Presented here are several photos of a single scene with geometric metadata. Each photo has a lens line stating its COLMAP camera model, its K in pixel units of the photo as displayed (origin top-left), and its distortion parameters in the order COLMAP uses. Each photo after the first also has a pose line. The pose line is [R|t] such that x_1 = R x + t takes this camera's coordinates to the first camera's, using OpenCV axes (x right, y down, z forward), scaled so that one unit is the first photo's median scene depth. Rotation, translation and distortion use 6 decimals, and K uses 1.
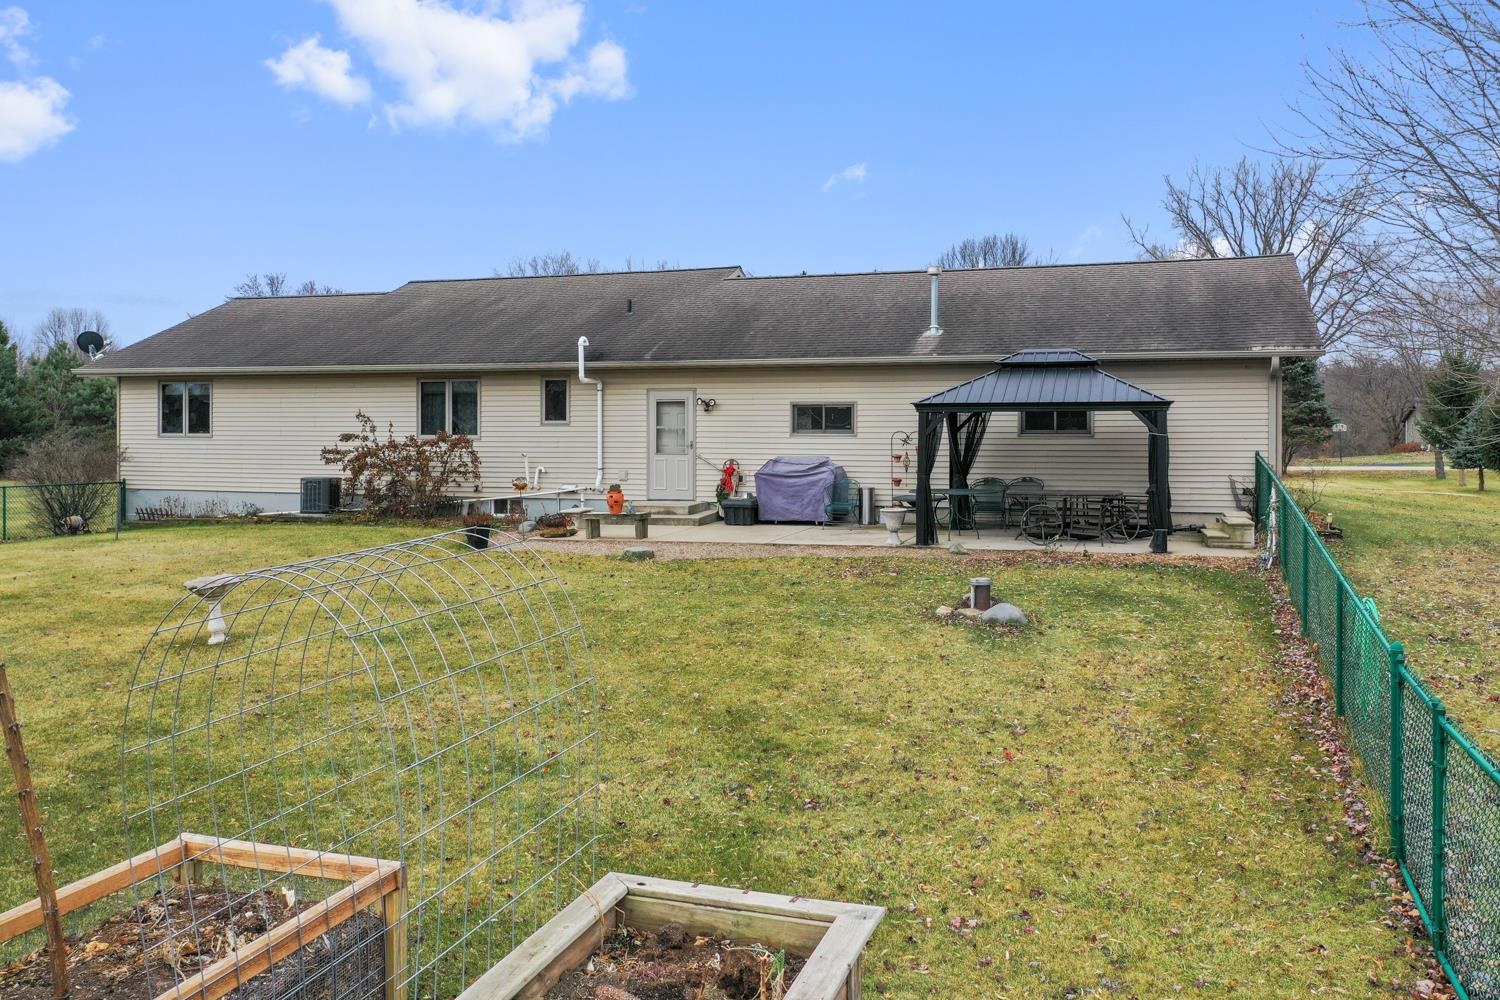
lens RADIAL K [[1210.9, 0, 748.4], [0, 1210.9, 443.9], [0, 0, 1]] dist [0.005305, 0.000932]
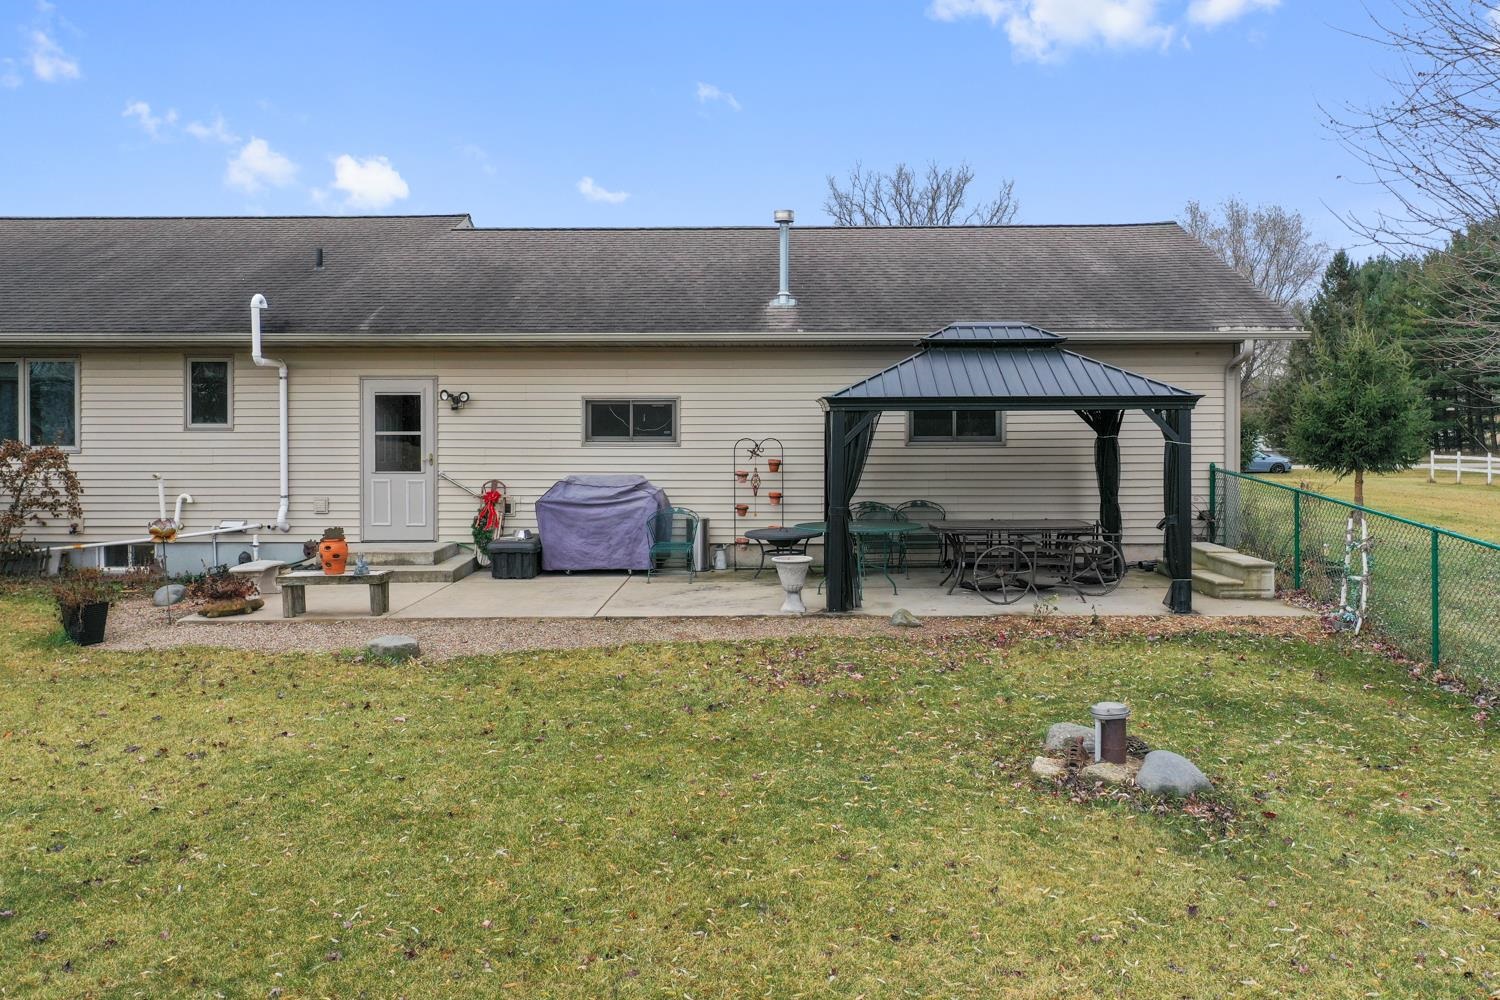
lens RADIAL K [[1210.9, 0, 748.4], [0, 1210.9, 443.9], [0, 0, 1]] dist [0.005305, 0.000932]
pose [[0.955666, -0.005370, 0.294404, -0.079455], [0.005882, 0.999982, -0.000853, -0.006365], [-0.294394, 0.002547, 0.955681, 0.309408]]
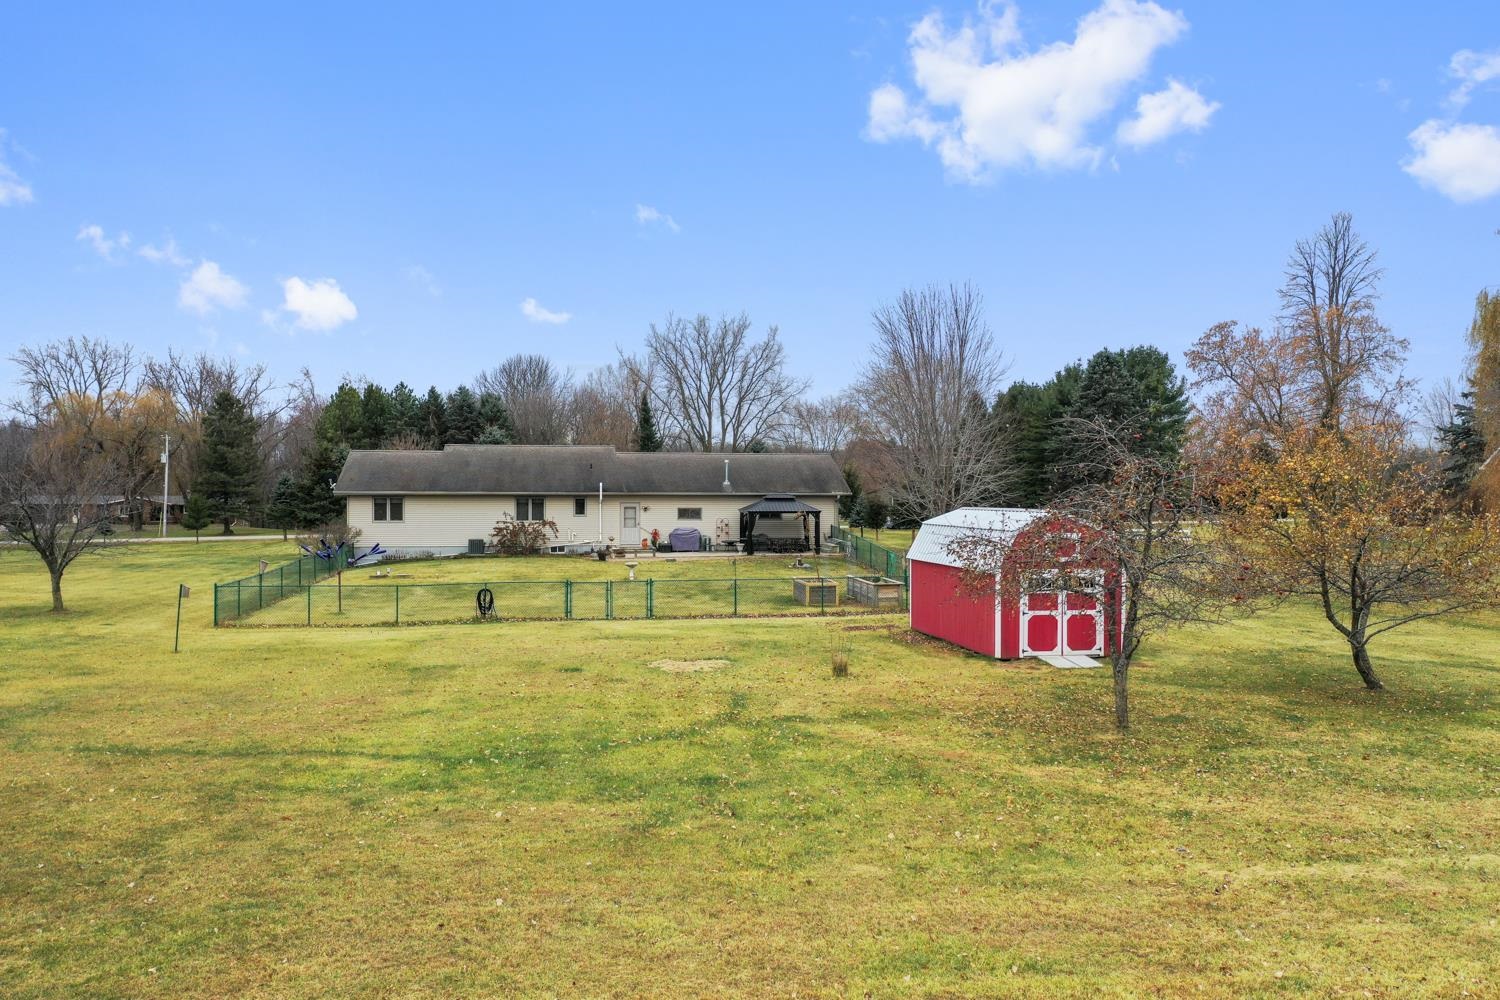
lens RADIAL K [[1210.9, 0, 748.4], [0, 1210.9, 443.9], [0, 0, 1]] dist [0.005305, 0.000932]
pose [[0.939436, 0.024024, 0.341880, -0.756164], [0.009433, 0.995350, -0.095864, 0.085888], [-0.342593, 0.093283, 0.934841, -1.628884]]
